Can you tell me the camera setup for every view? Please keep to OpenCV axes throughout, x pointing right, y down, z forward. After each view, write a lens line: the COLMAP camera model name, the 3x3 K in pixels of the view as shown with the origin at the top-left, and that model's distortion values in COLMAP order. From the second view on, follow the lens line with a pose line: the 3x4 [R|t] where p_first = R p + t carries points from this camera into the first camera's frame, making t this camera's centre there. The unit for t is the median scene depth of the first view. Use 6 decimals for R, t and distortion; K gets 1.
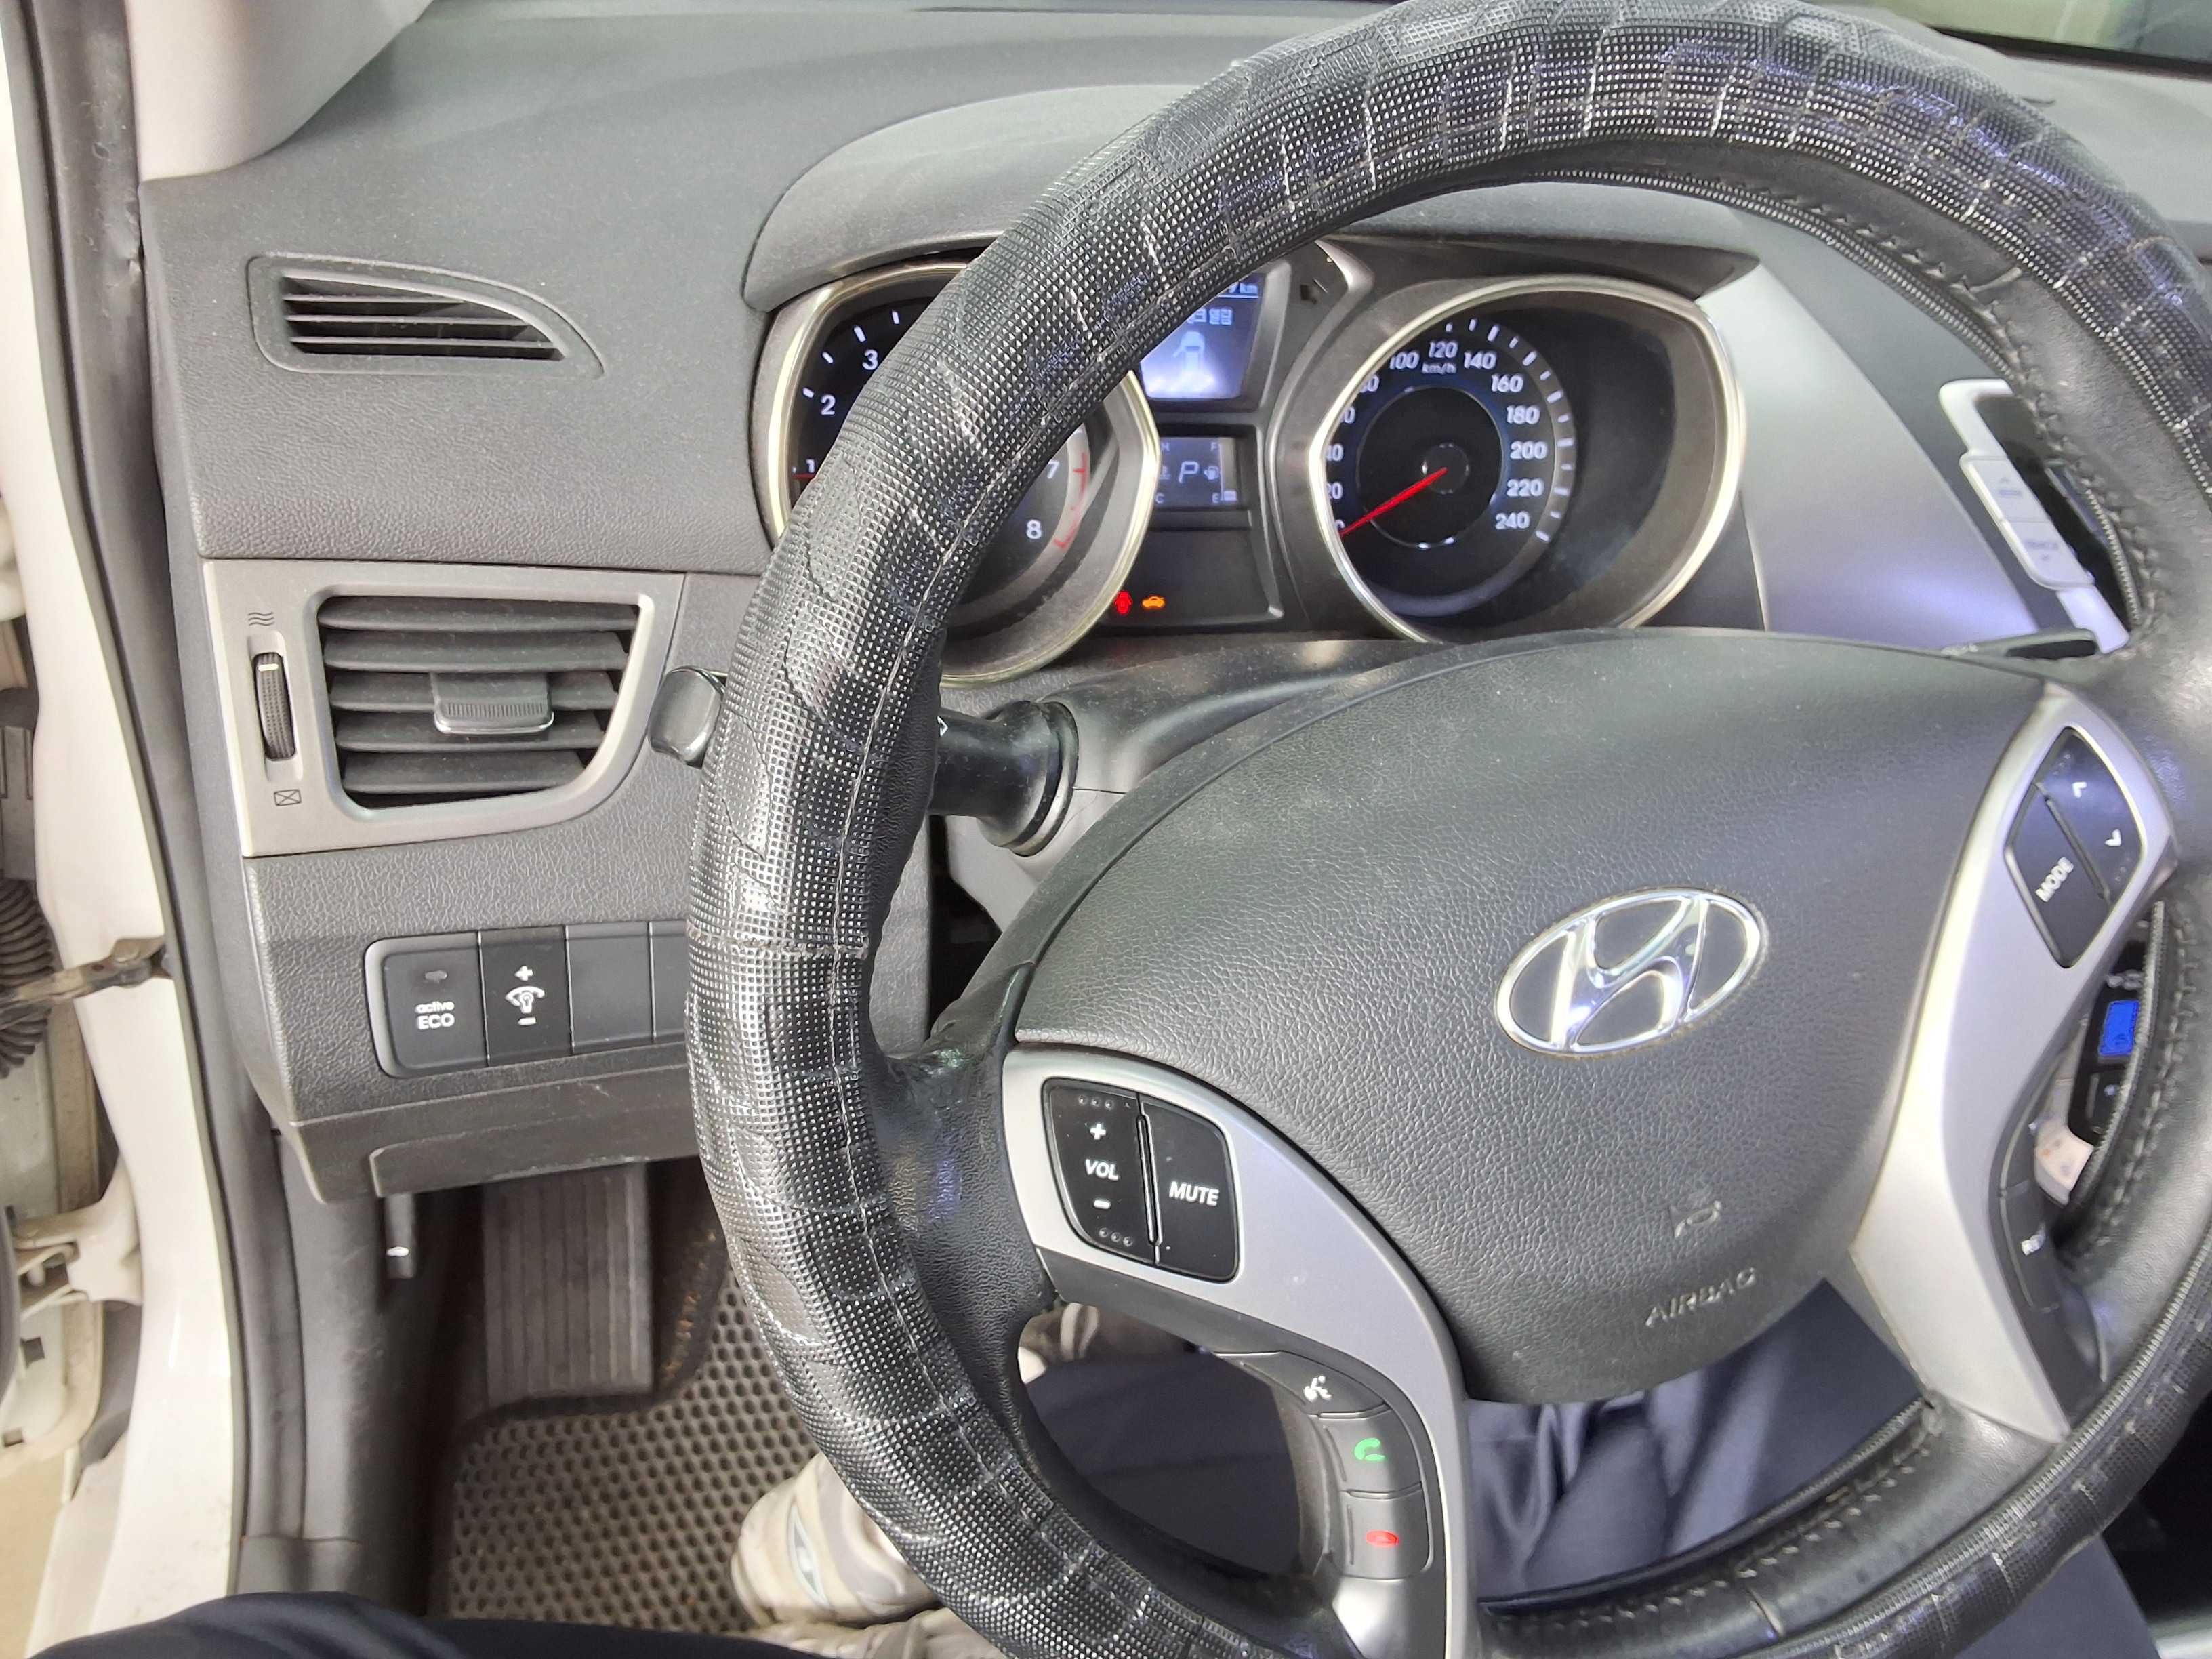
lens RADIAL K [[1760.4, 0, 1106.0], [0, 1760.4, 829.5], [0, 0, 1]] dist [0.121109, -0.212306]
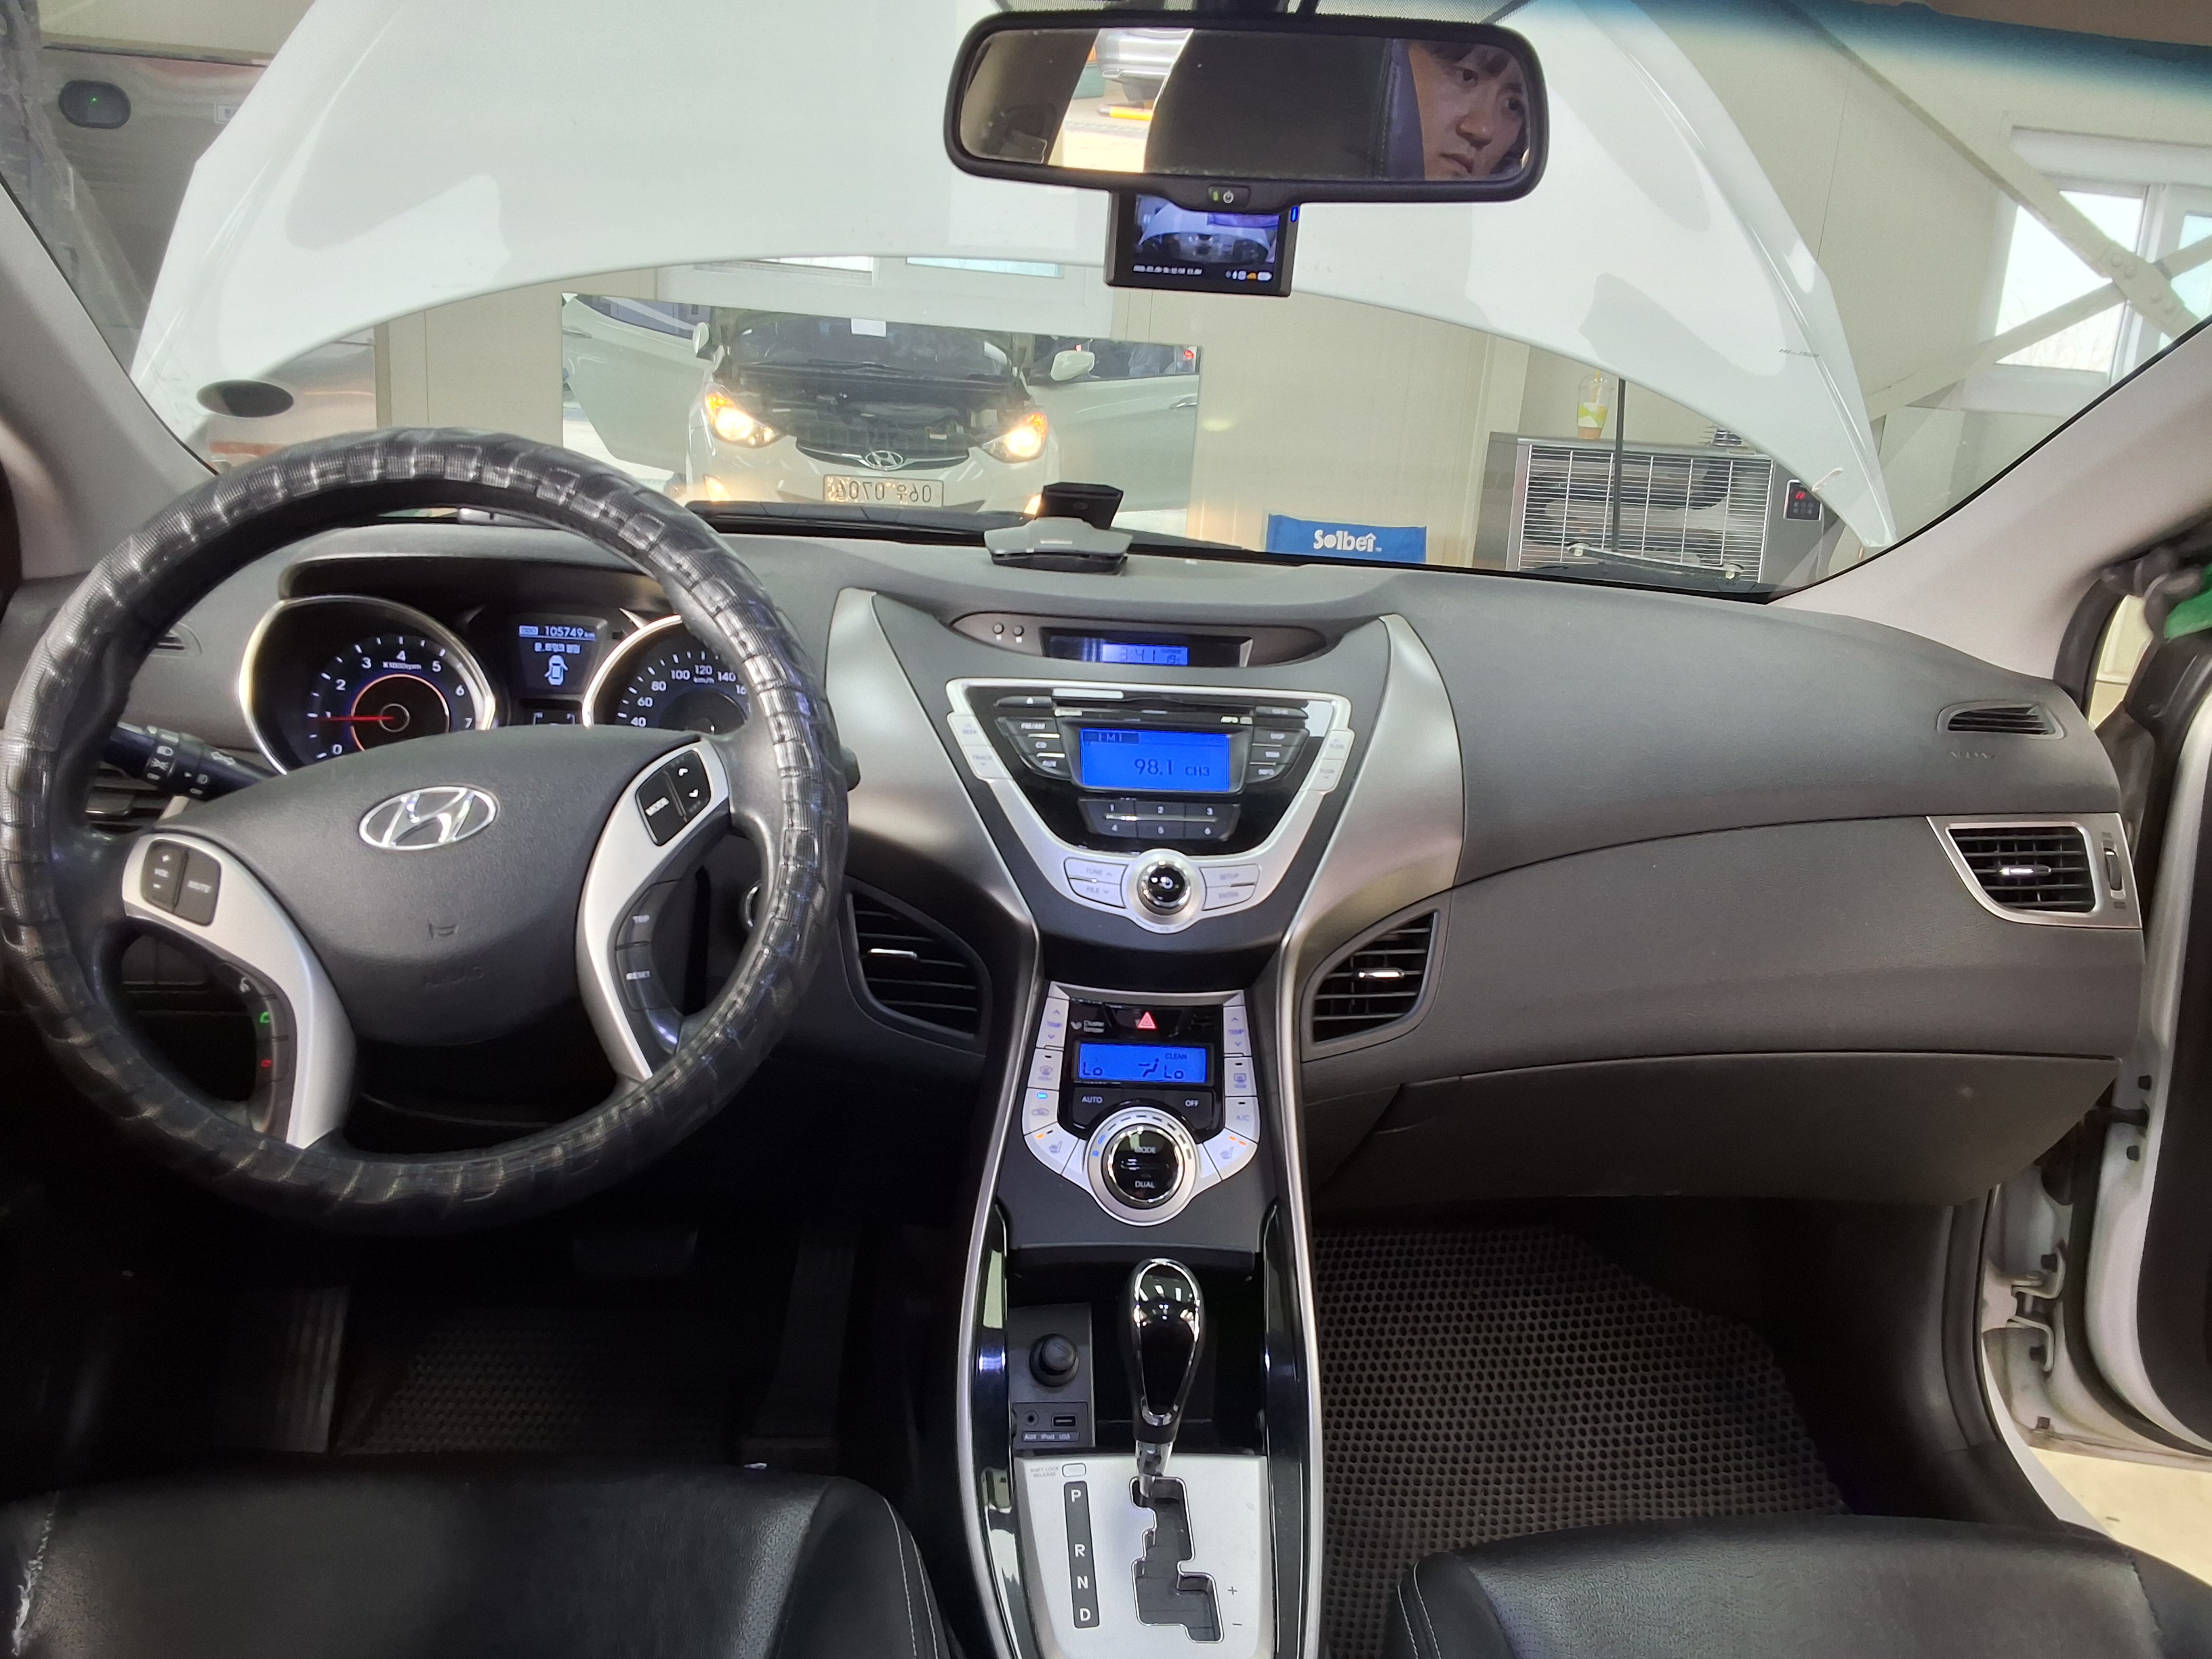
lens RADIAL K [[1733.1, 0, 1106.0], [0, 1733.1, 829.5], [0, 0, 1]] dist [-0.060789, -0.004619]
pose [[0.994335, 0.009965, -0.105823, 0.796220], [-0.045434, 0.939906, -0.338397, 0.456553], [0.096092, 0.341288, 0.935034, -0.527148]]
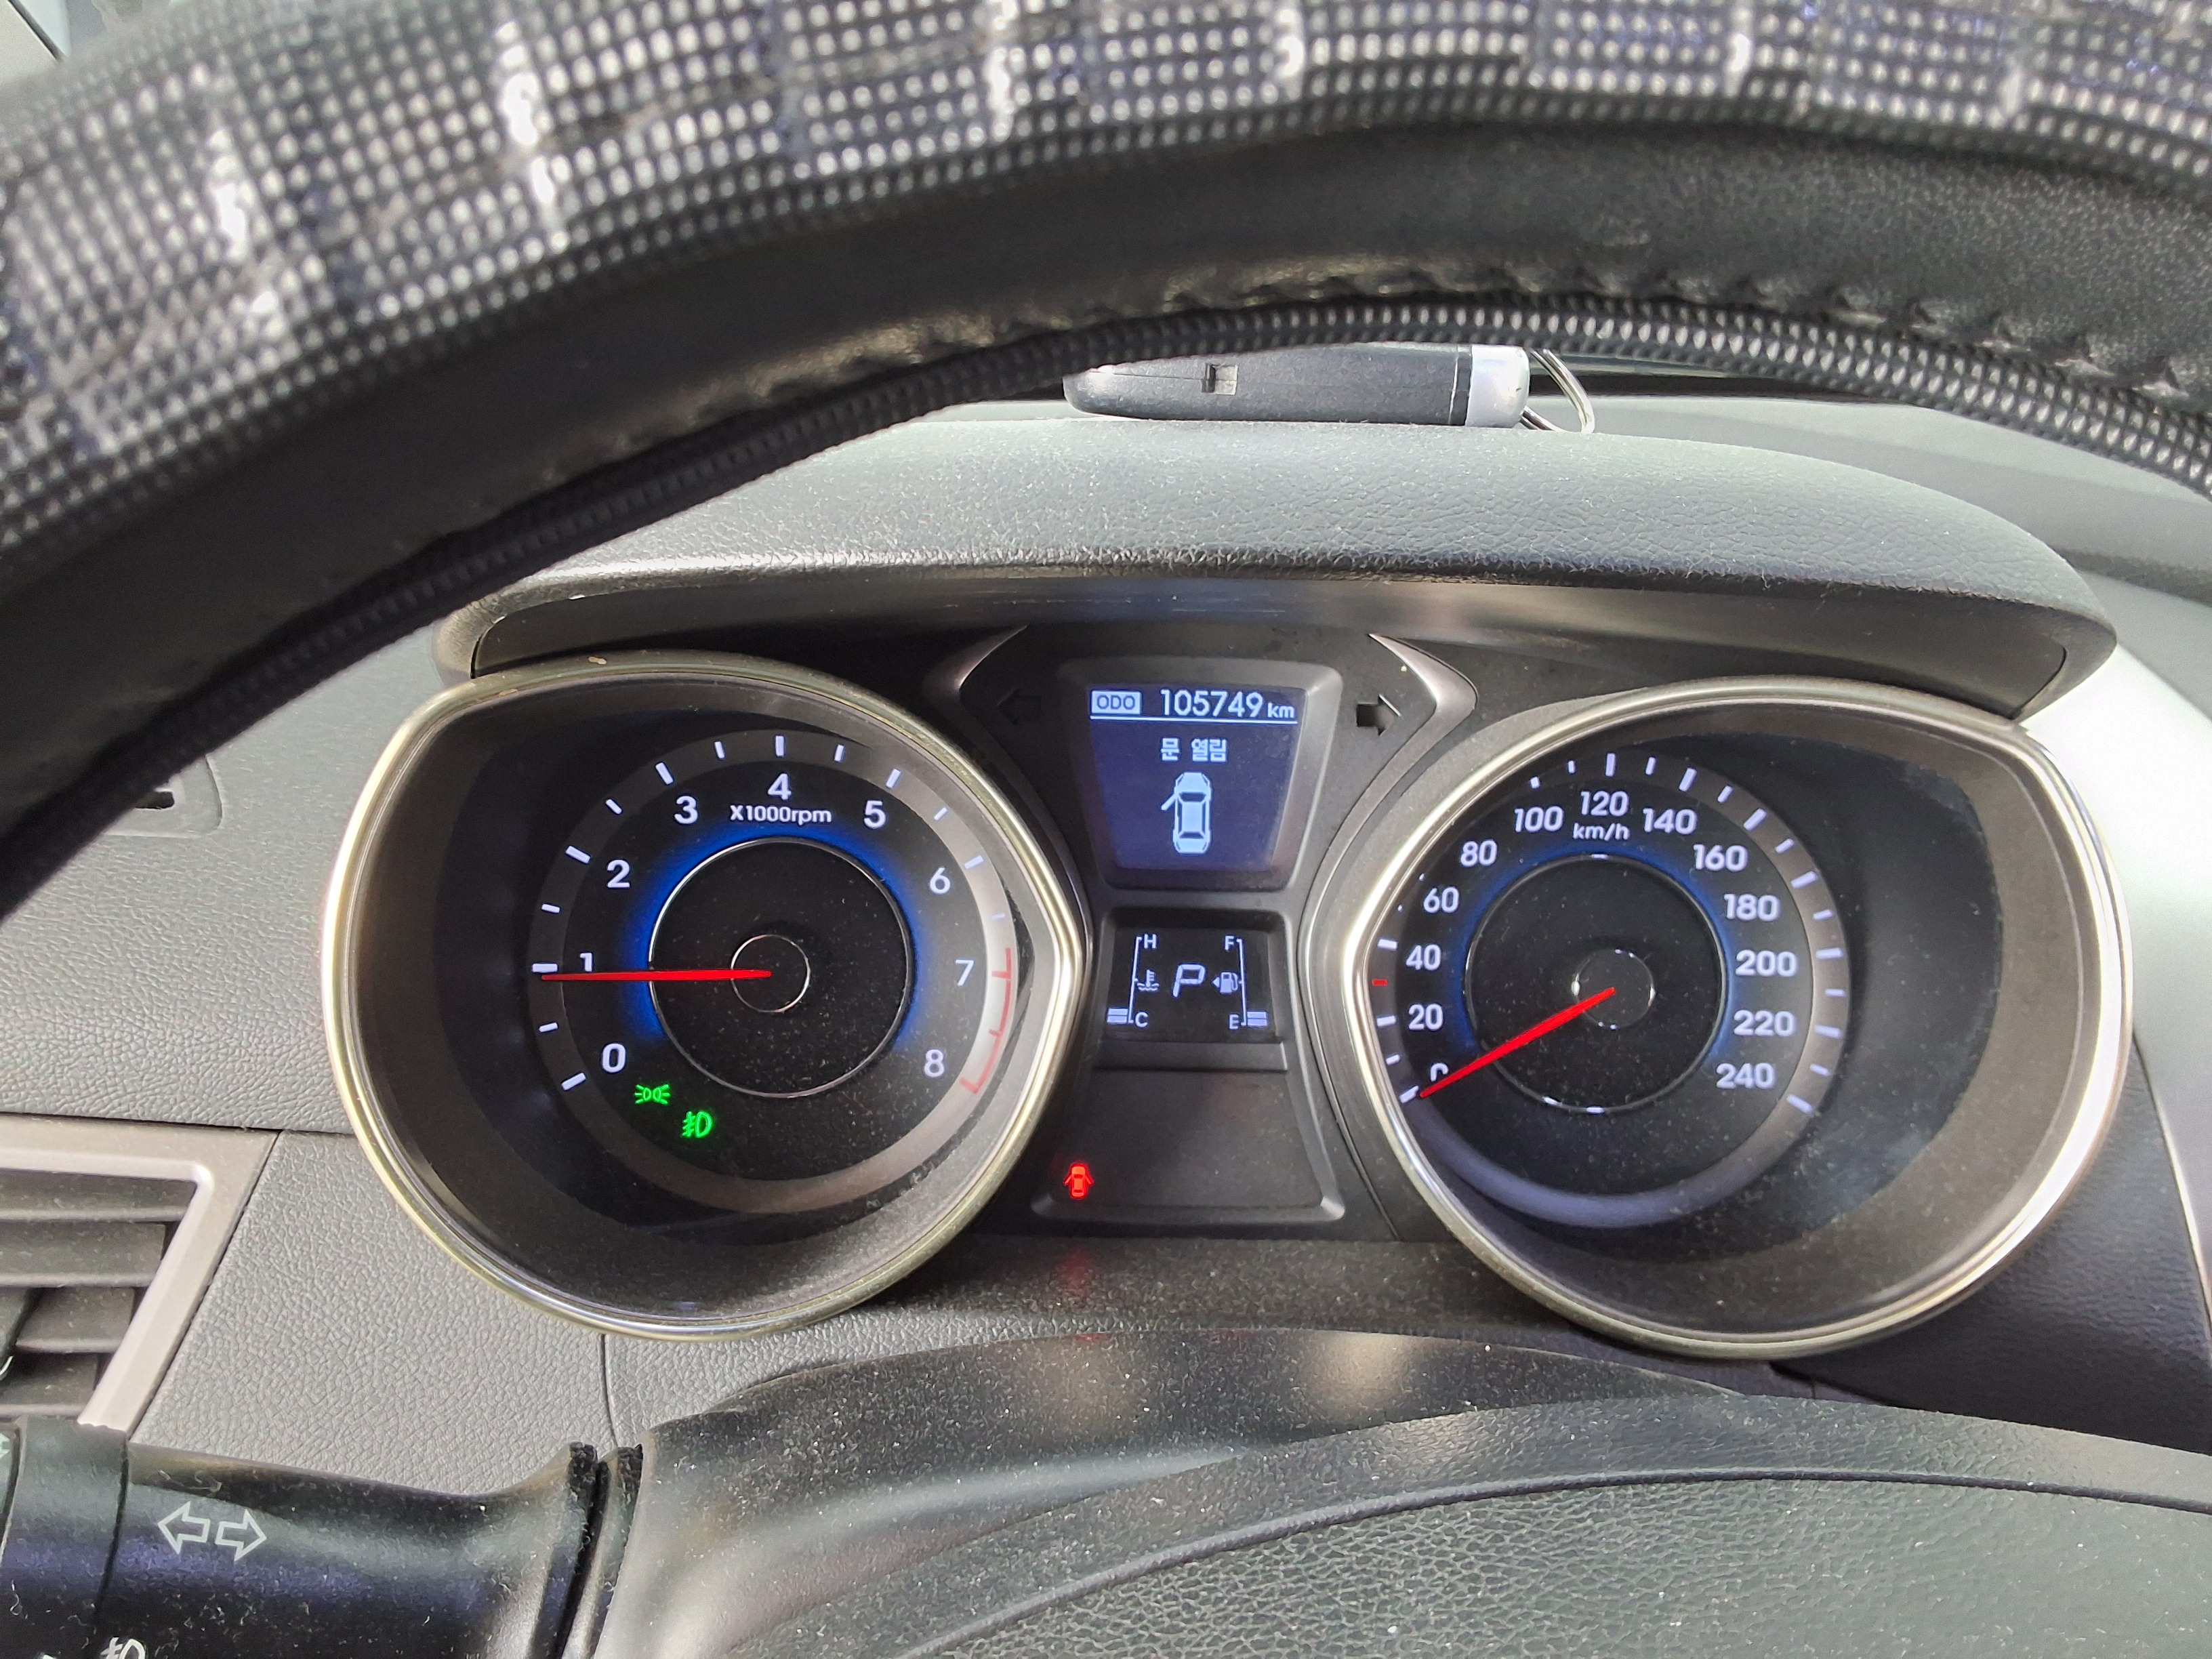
lens RADIAL K [[1760.4, 0, 1106.0], [0, 1760.4, 829.5], [0, 0, 1]] dist [0.121109, -0.212306]
pose [[0.974797, 0.008620, -0.222926, 0.162867], [-0.065745, 0.965977, -0.250132, -0.095119], [0.213185, 0.258484, 0.942198, 0.384993]]
